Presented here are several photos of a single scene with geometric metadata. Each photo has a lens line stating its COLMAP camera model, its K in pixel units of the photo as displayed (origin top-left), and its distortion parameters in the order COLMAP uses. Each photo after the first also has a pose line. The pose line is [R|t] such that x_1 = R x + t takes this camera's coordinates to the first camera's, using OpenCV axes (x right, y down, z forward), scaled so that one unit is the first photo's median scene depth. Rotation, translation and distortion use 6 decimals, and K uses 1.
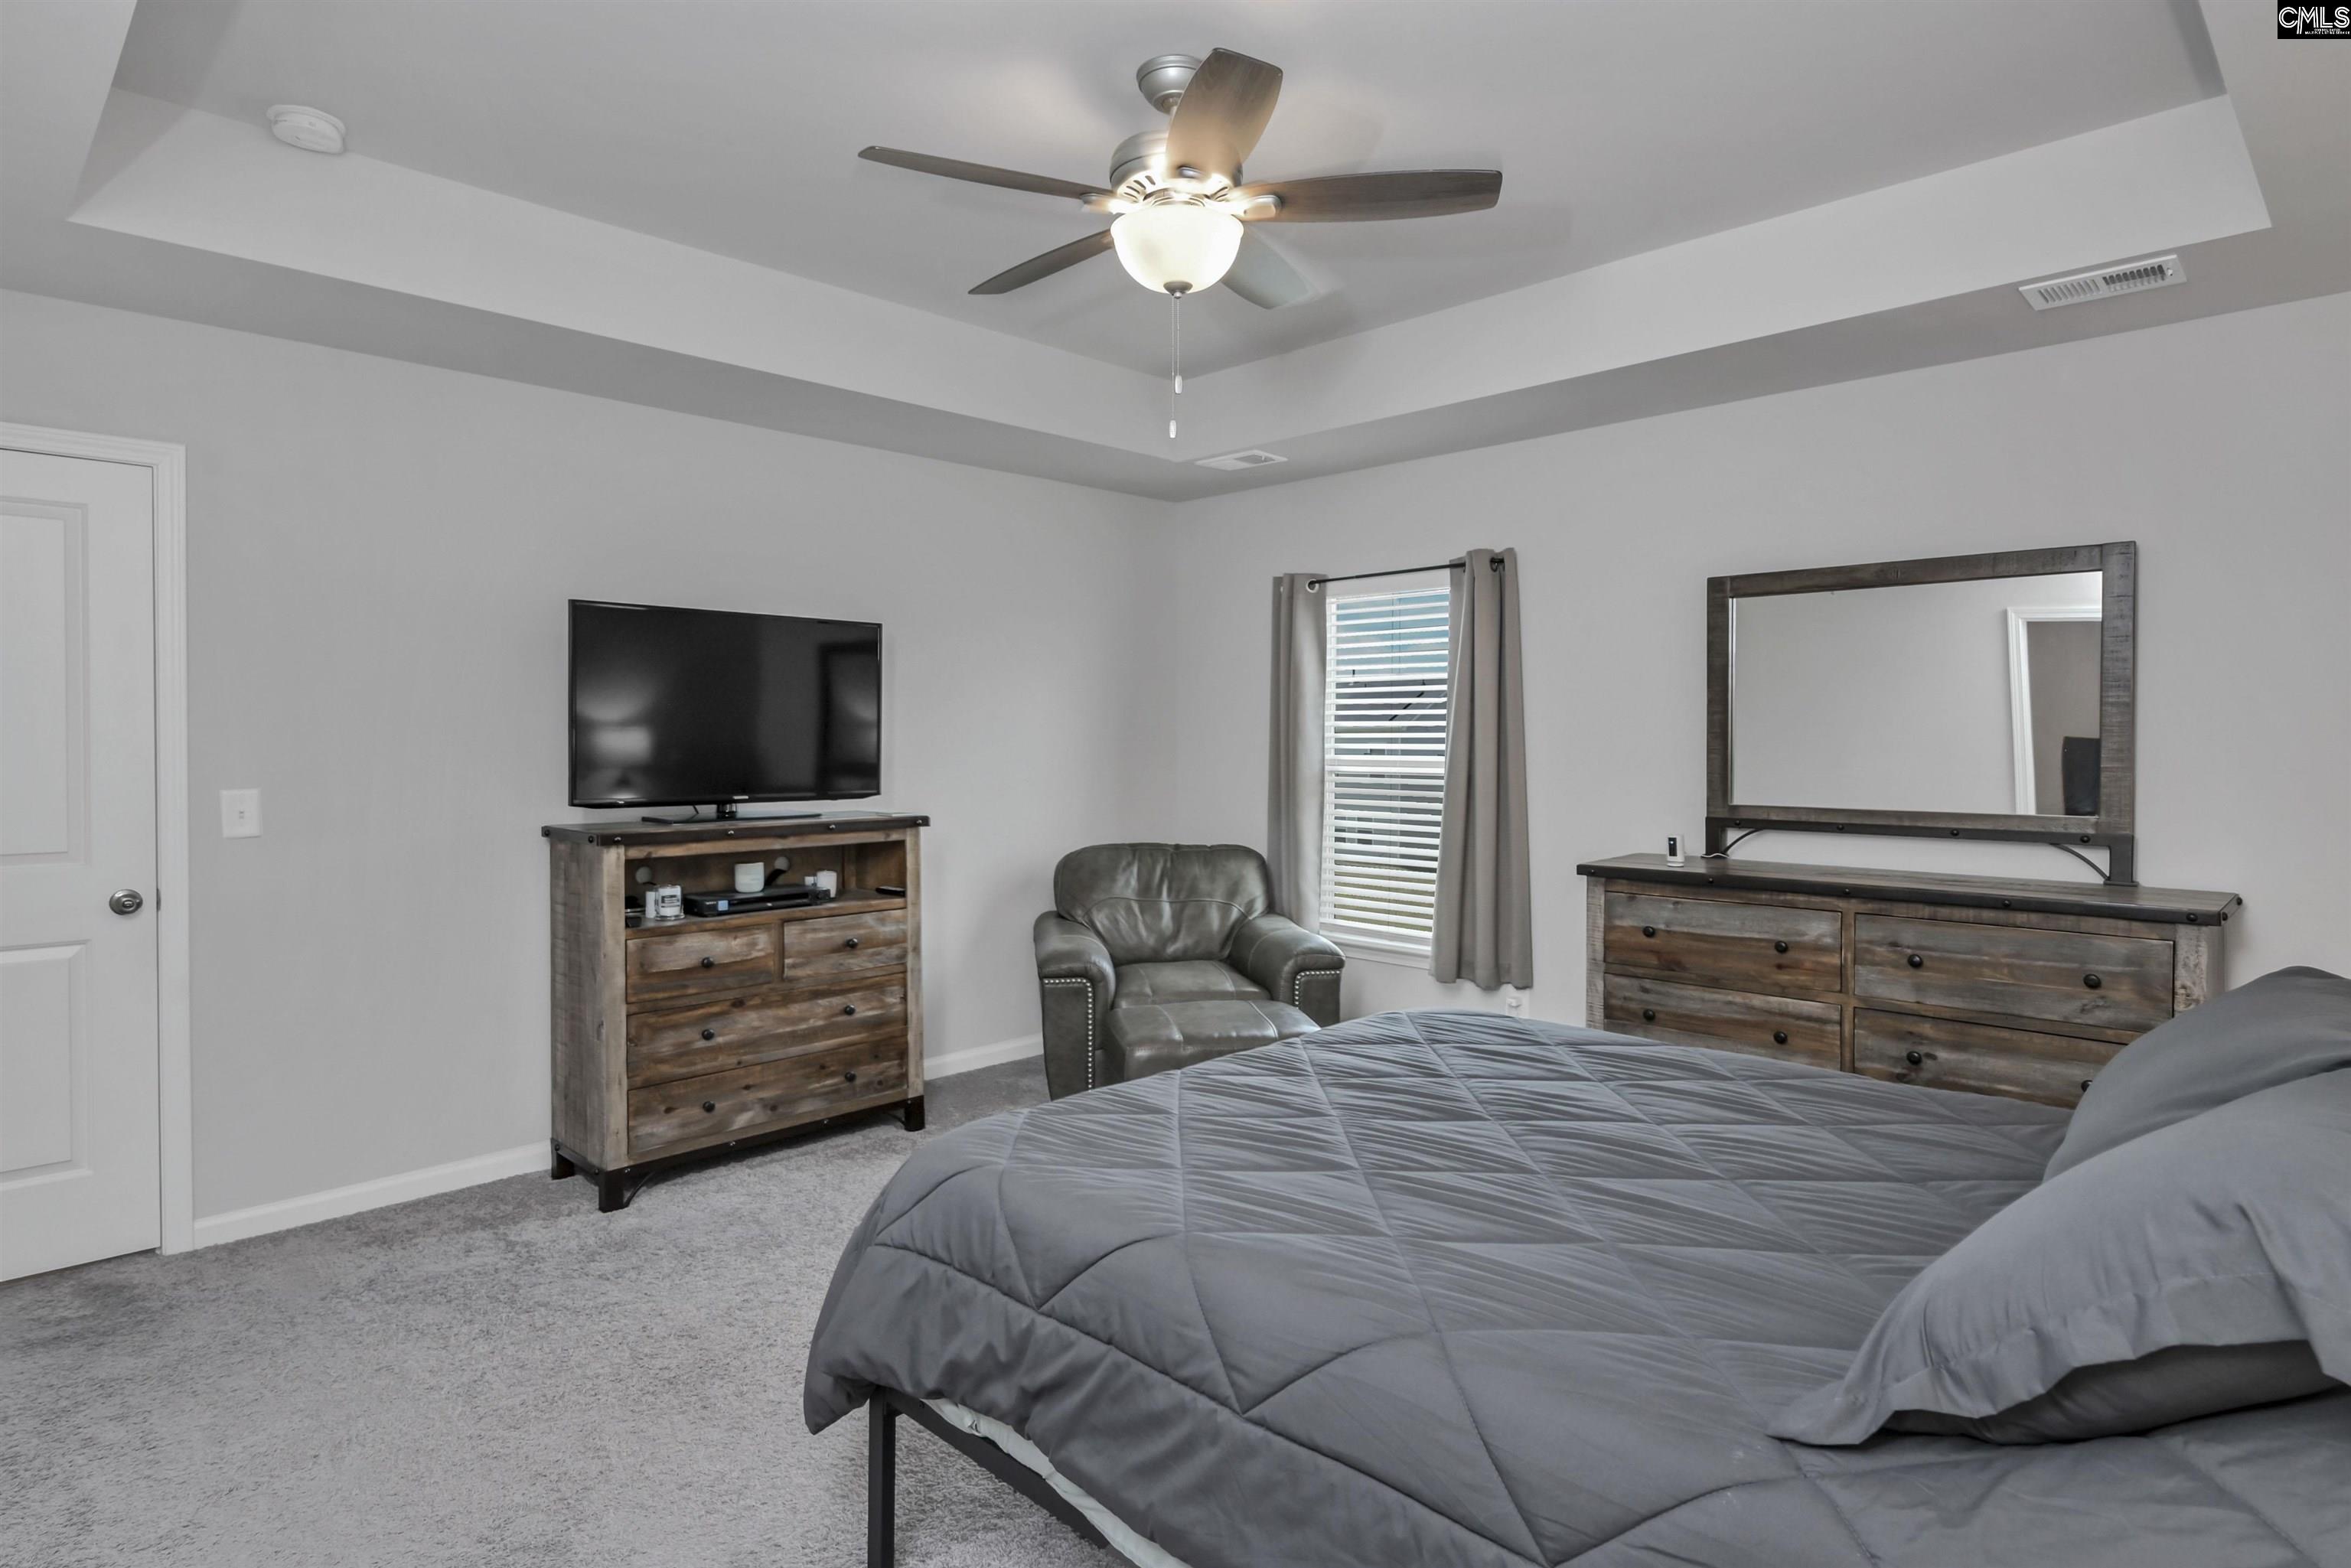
lens RADIAL K [[1266.4, 0, 1172.8], [0, 1266.4, 751.9], [0, 0, 1]] dist [0.001944, 0.000144]
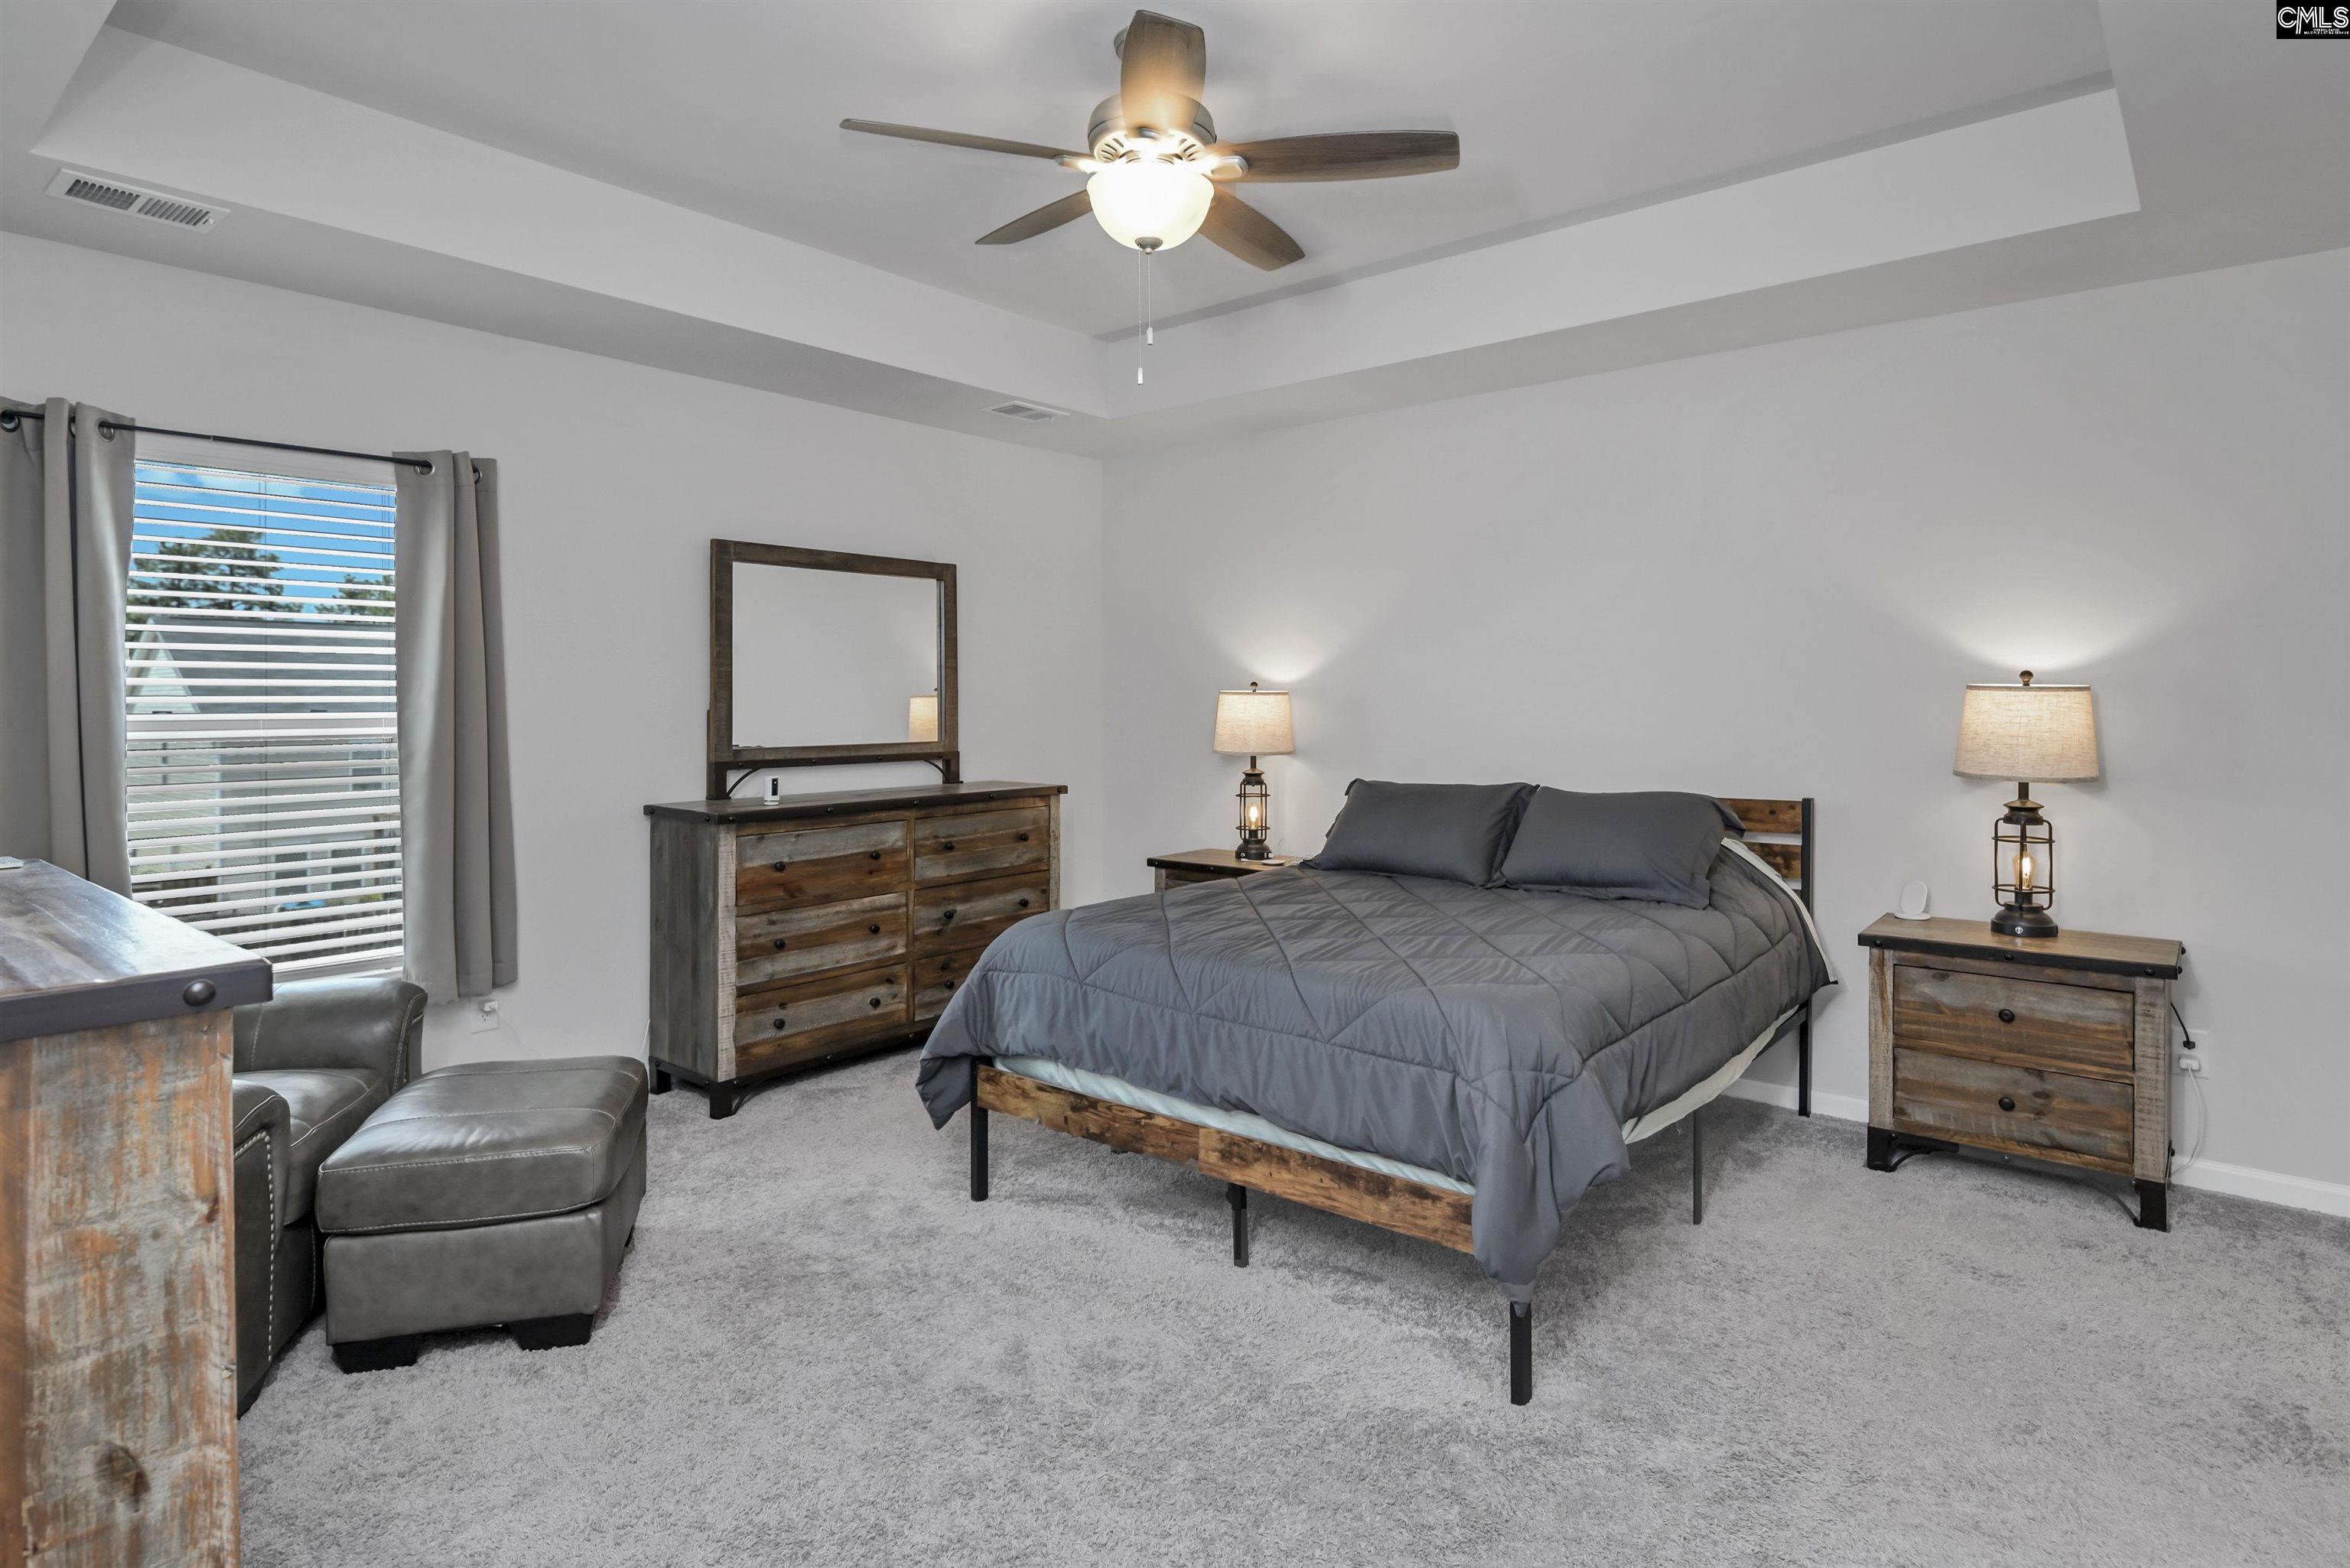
lens RADIAL K [[1262.5, 0, 1176.5], [0, 1262.5, 696.8], [0, 0, 1]] dist [0.000049, -0.000318]
pose [[-0.084171, 0.002246, 0.996449, -0.722096], [0.017929, 0.999839, -0.000739, 0.004642], [-0.996290, 0.017803, -0.084198, 0.751477]]
